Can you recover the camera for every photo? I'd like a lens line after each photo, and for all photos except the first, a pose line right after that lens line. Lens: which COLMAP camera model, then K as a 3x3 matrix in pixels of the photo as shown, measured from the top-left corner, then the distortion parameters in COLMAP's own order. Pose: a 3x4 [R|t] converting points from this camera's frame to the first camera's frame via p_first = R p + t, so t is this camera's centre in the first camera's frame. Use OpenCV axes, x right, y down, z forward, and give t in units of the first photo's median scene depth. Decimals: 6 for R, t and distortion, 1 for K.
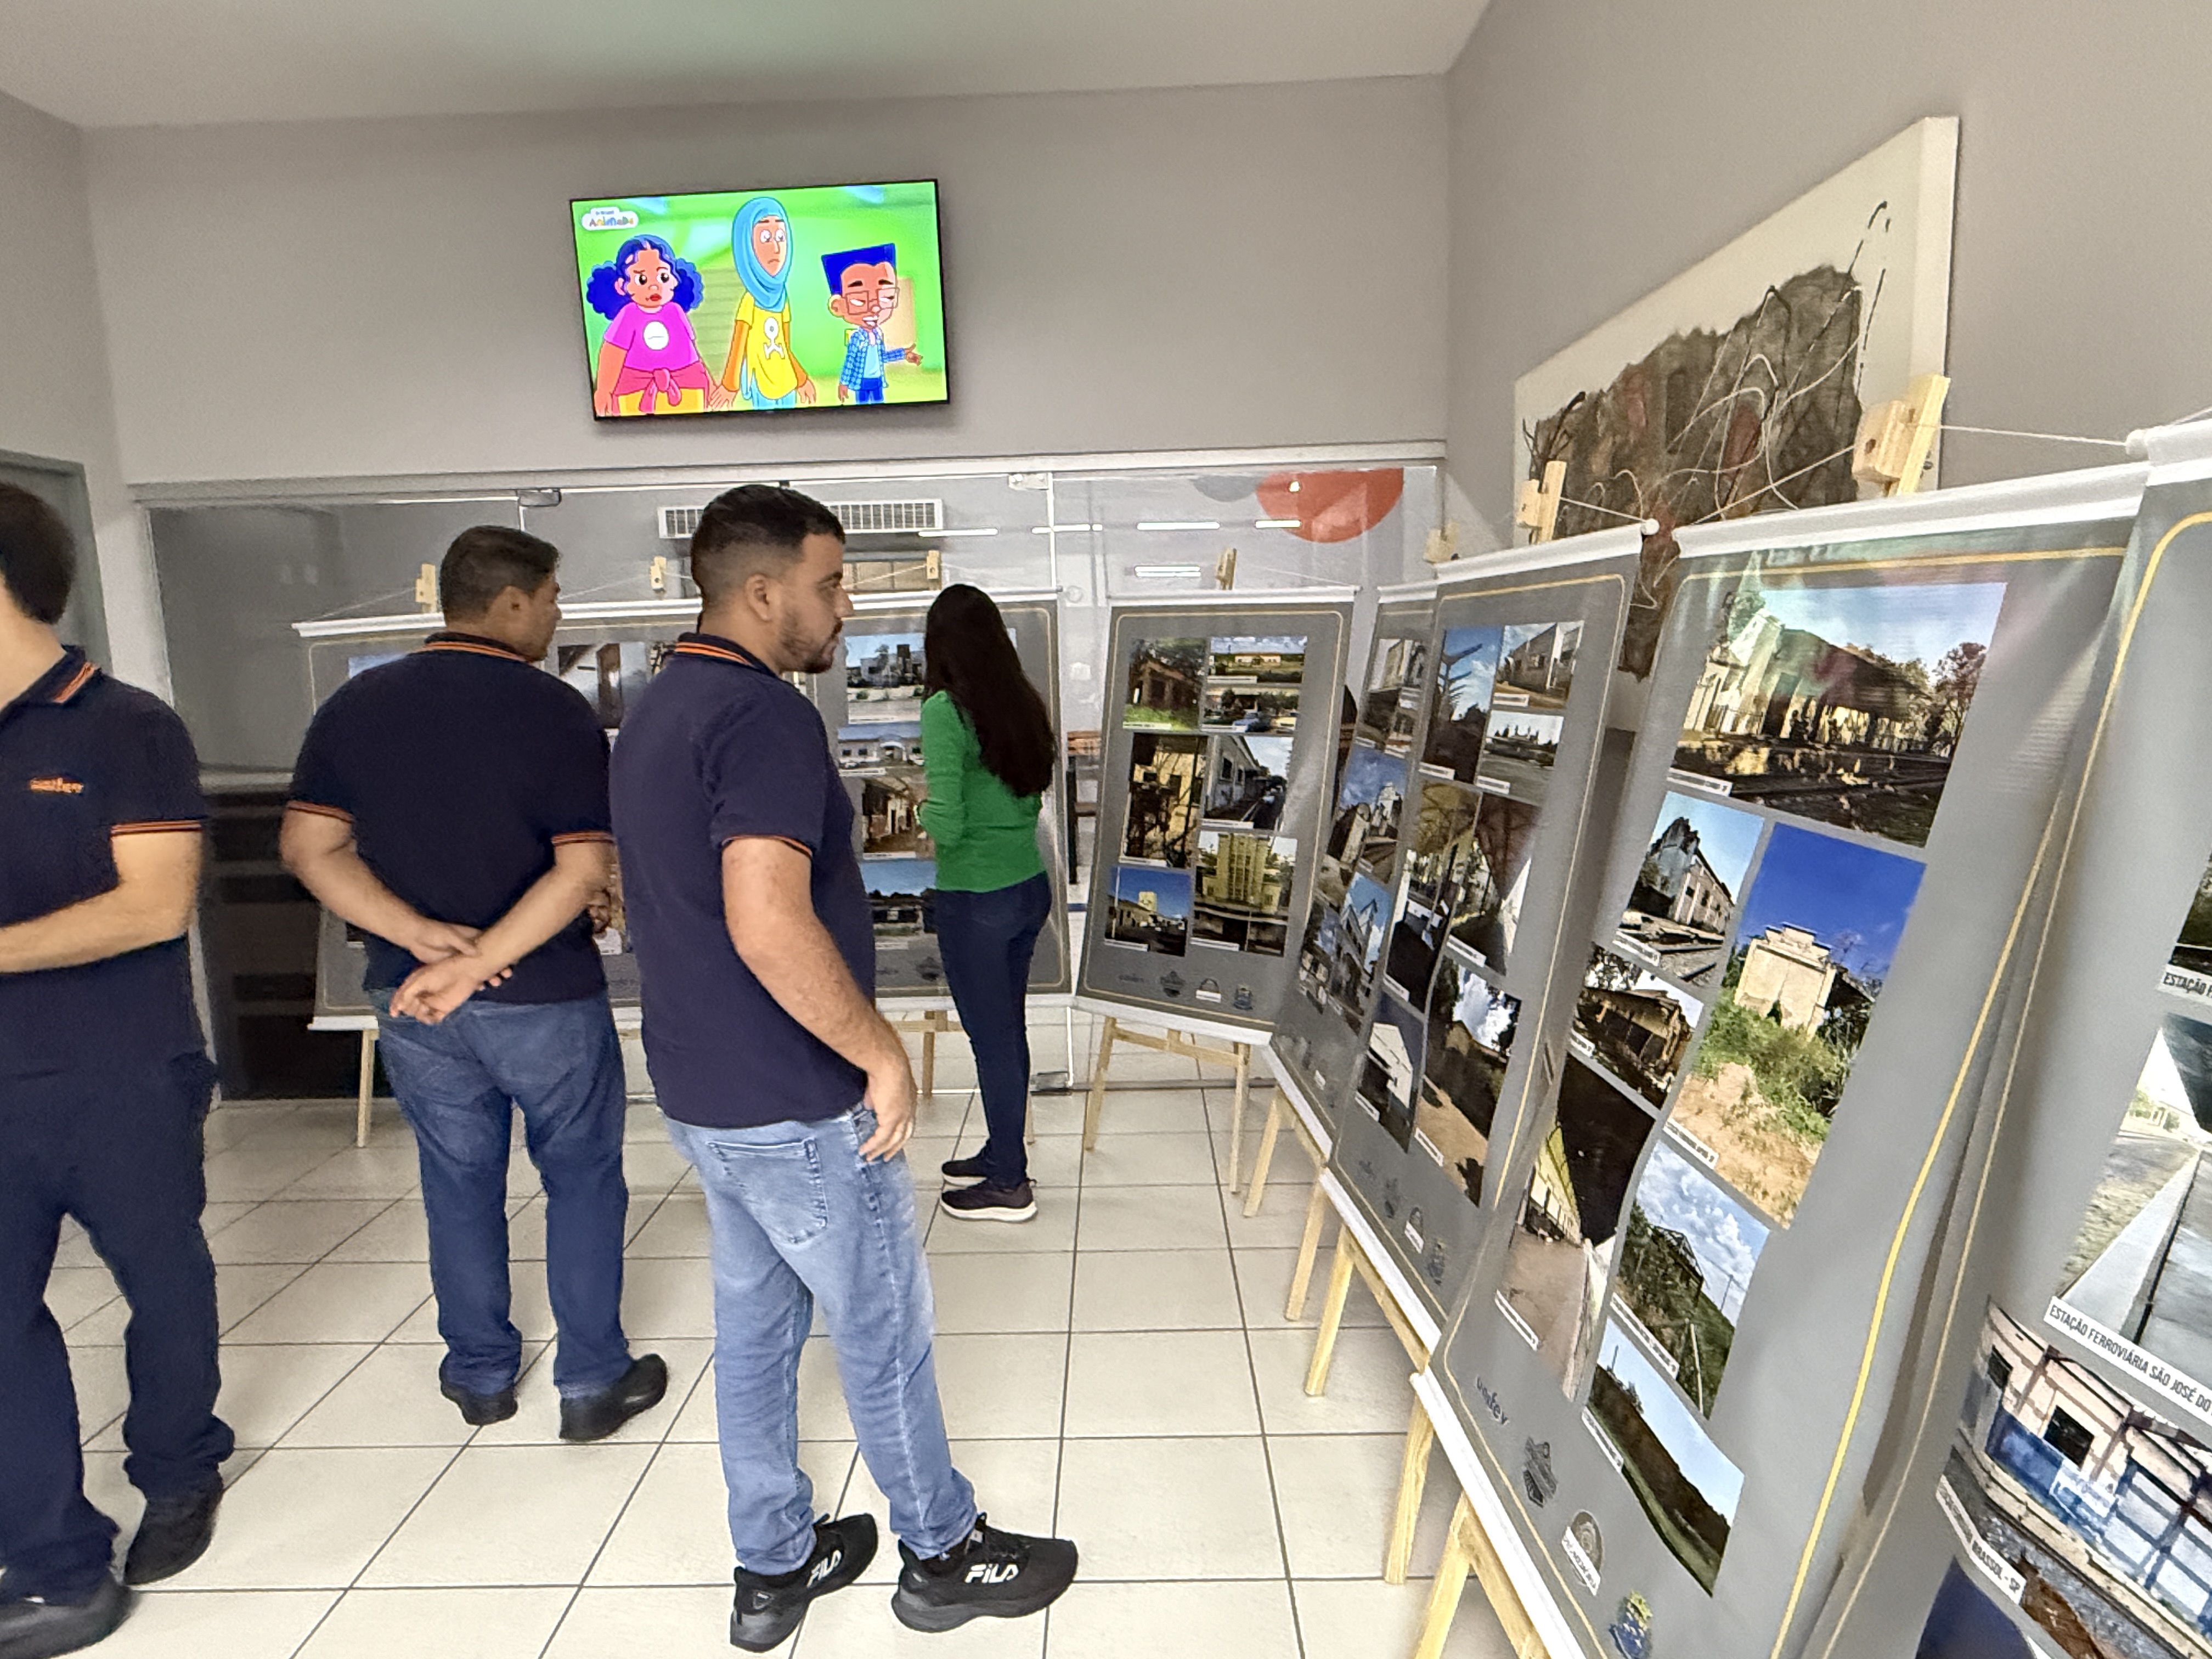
lens RADIAL K [[1298.2, 0, 1096.5], [0, 1298.2, 828.2], [0, 0, 1]] dist [0.000533, -0.000644]
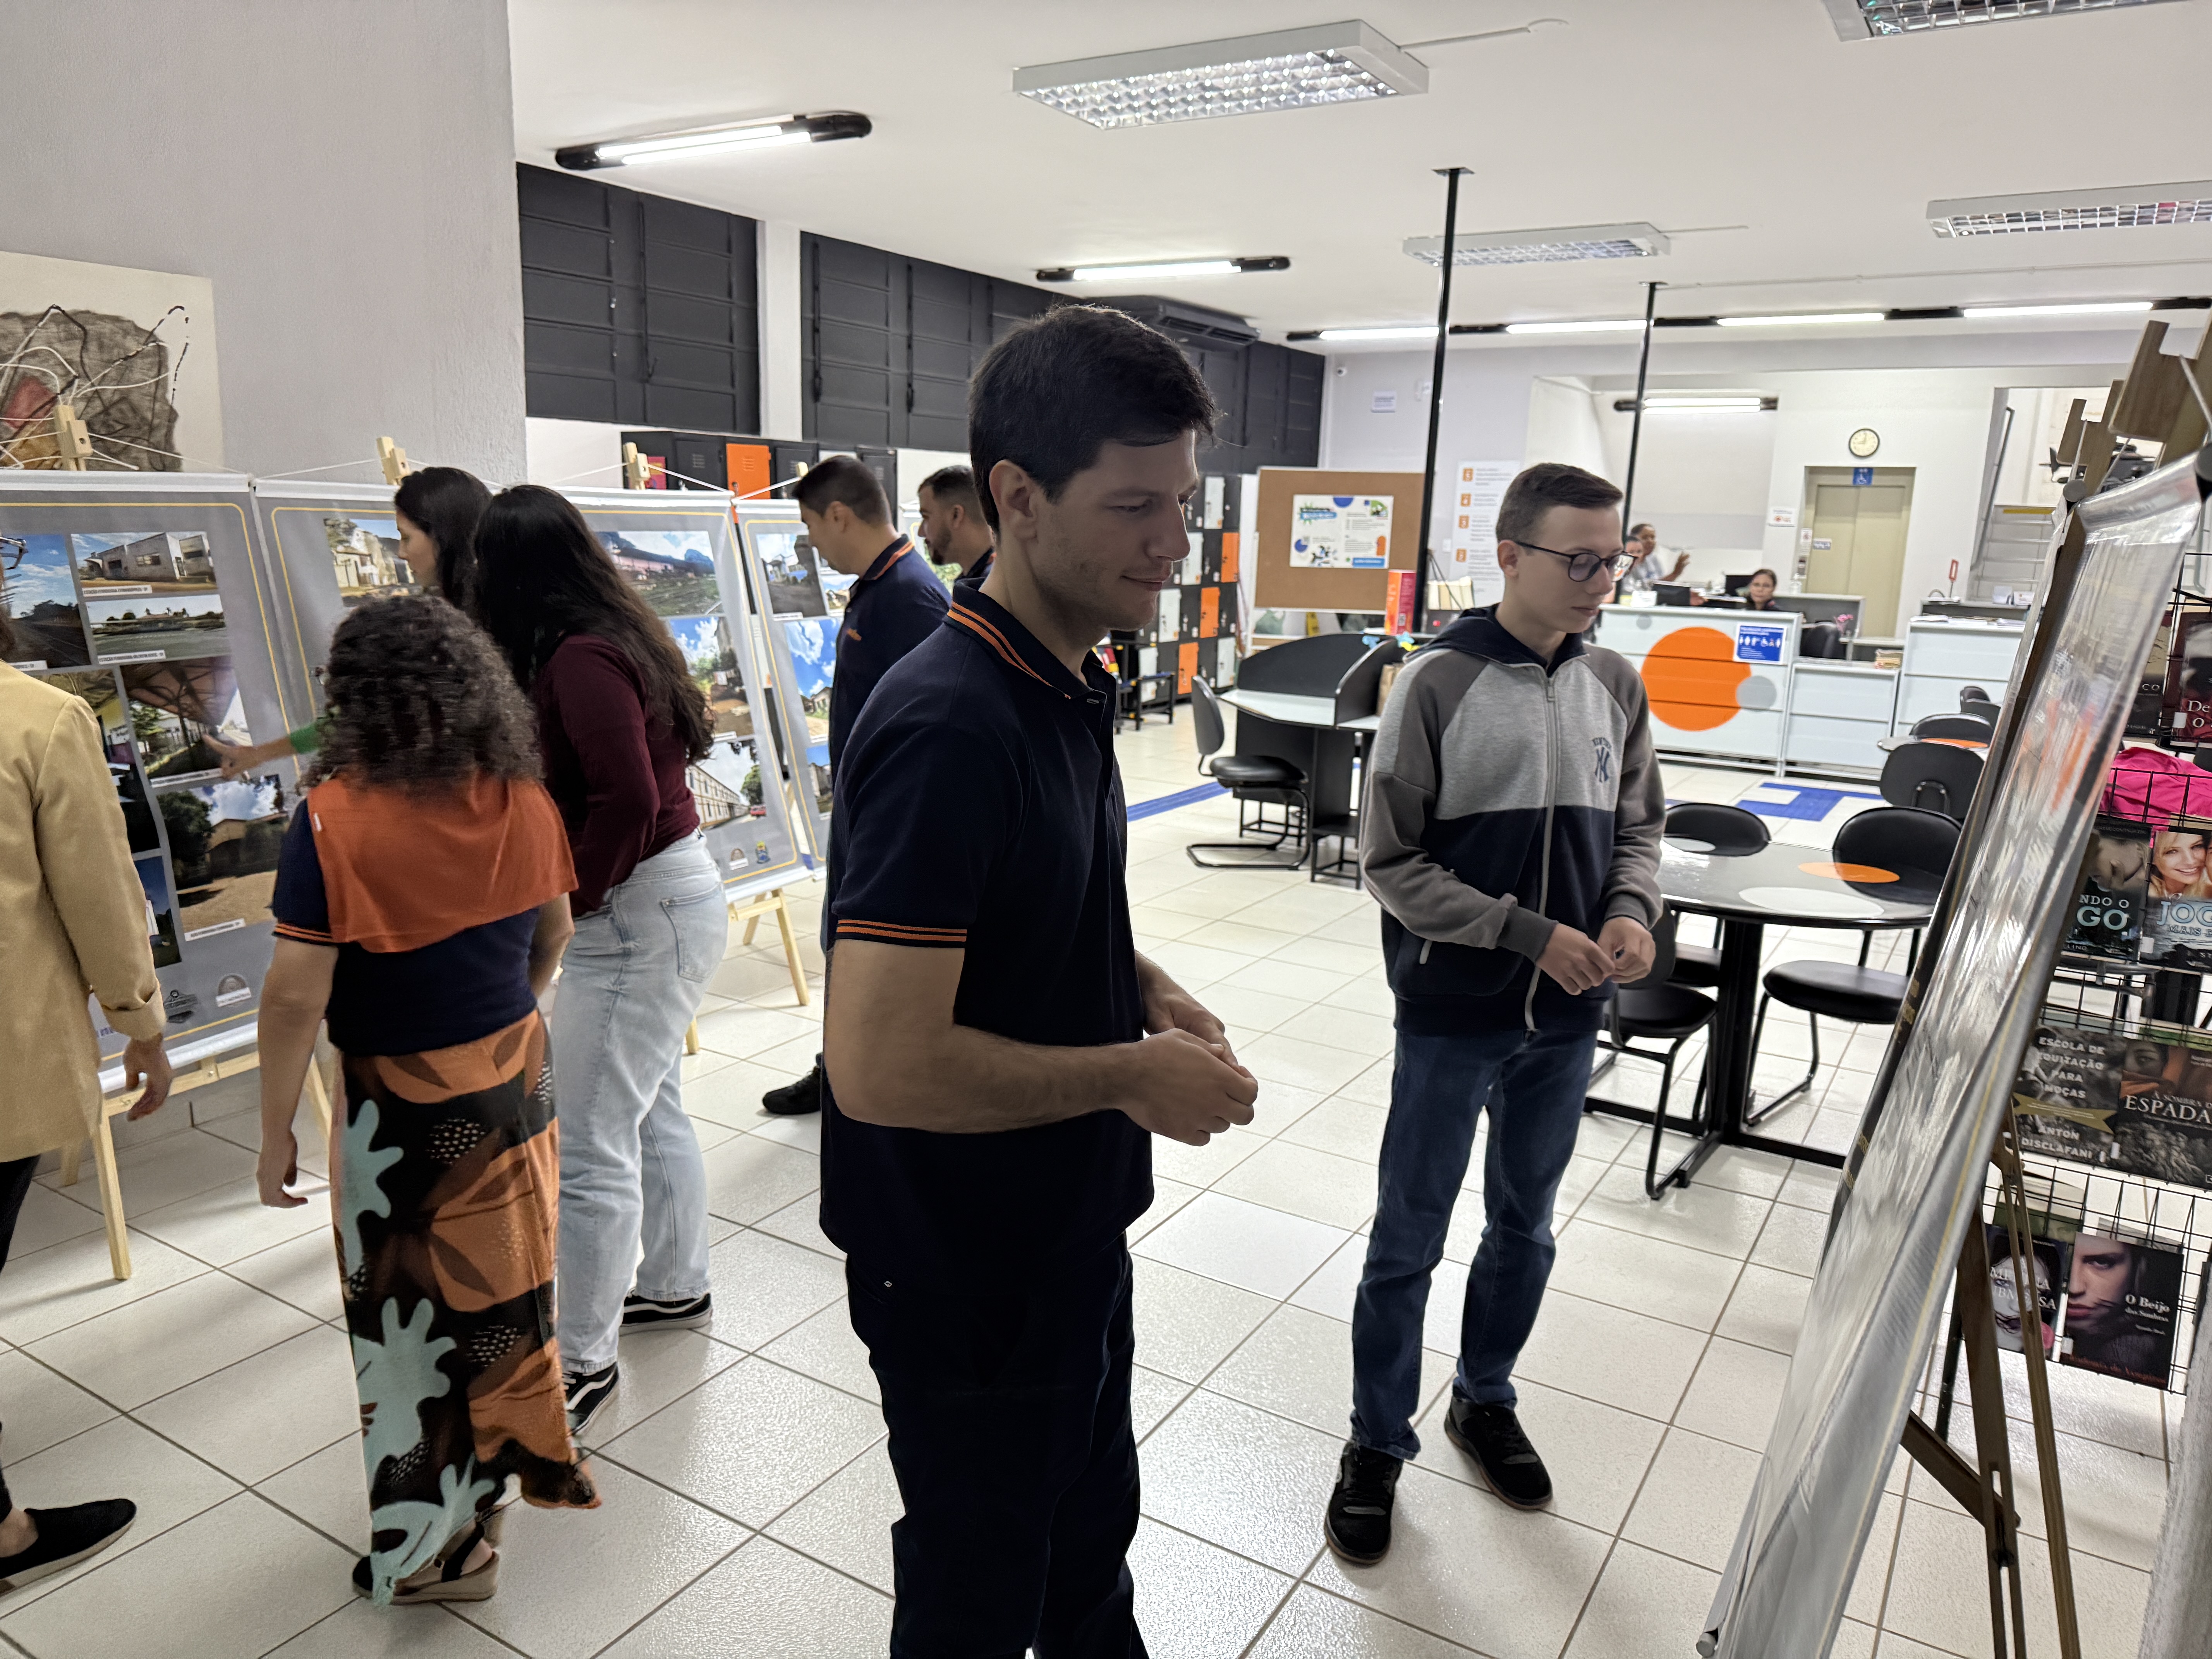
lens RADIAL K [[1604.4, 0, 1106.0], [0, 1604.4, 829.5], [0, 0, 1]] dist [-0.000692, -0.000715]
pose [[-0.861127, -0.095707, 0.499300, -1.420439], [0.070446, 0.950182, 0.303629, -0.303104], [-0.503485, 0.296637, -0.811486, 1.960316]]
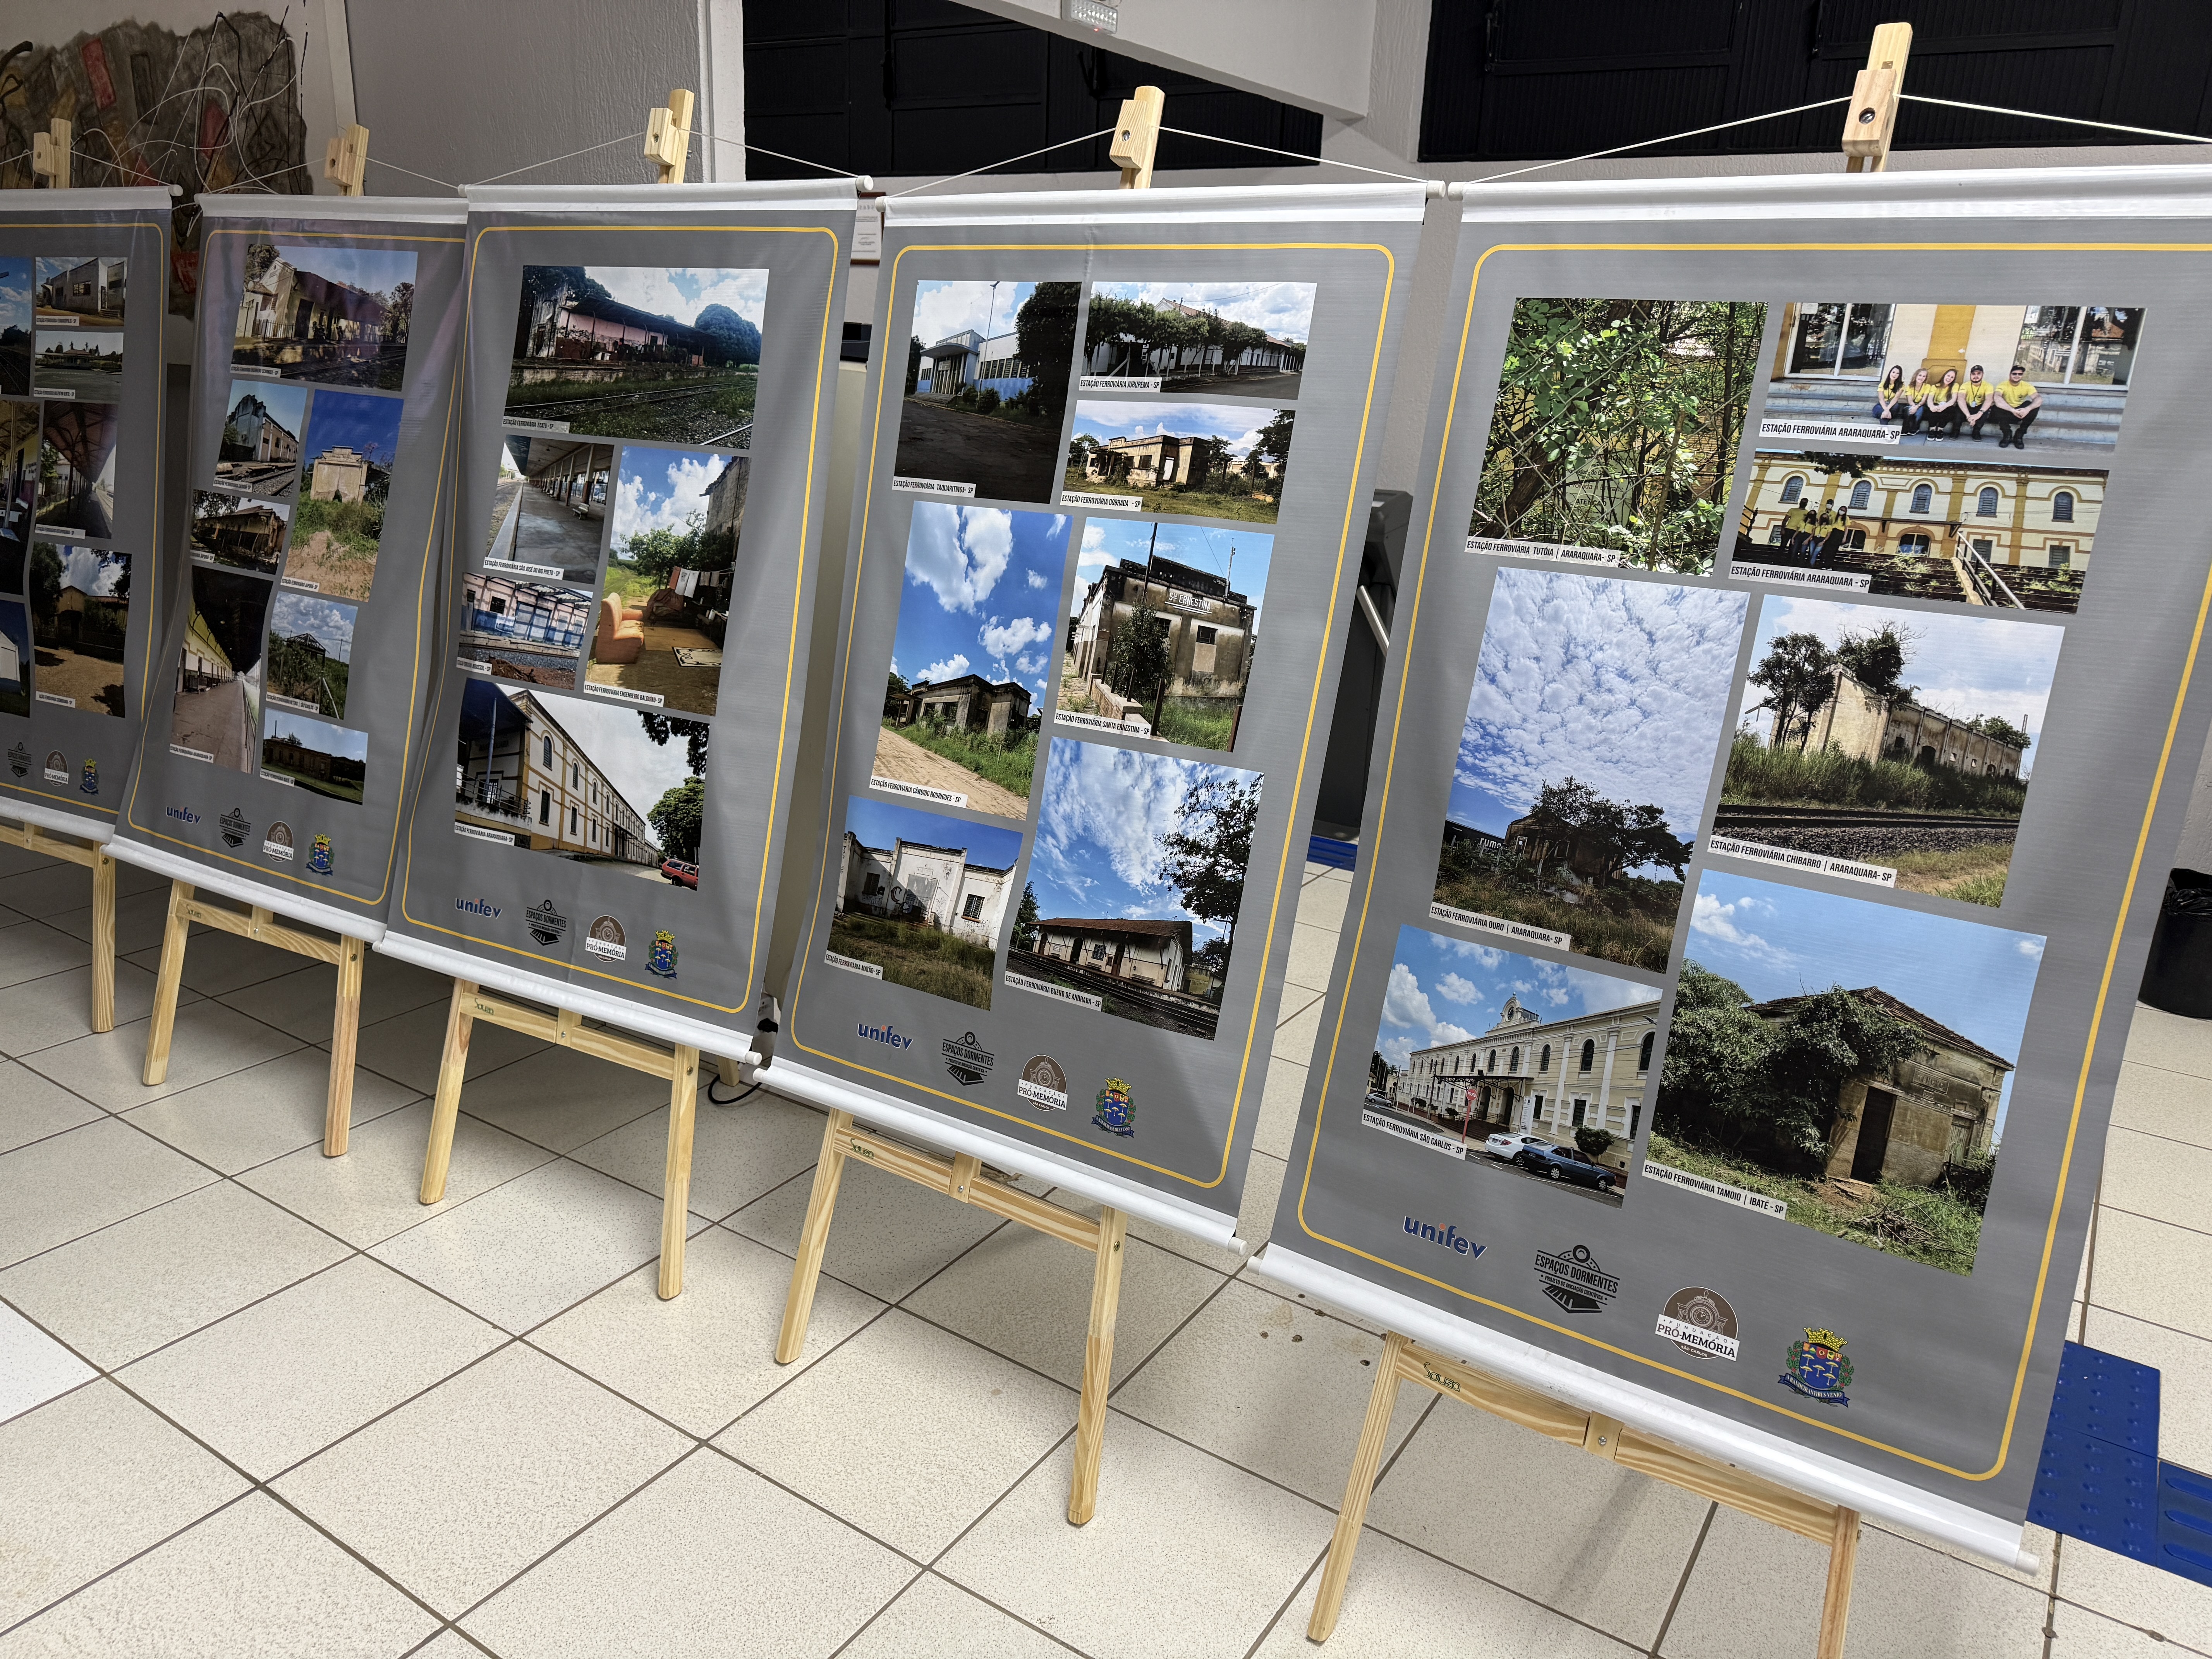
lens RADIAL K [[1535.0, 0, 1100.8], [0, 1535.0, 810.8], [0, 0, 1]] dist [0.005554, -0.004844]
pose [[0.520710, -0.204434, 0.828896, -0.480309], [0.069874, 0.977854, 0.197278, 0.139930], [-0.850869, -0.044806, 0.523463, -0.633208]]
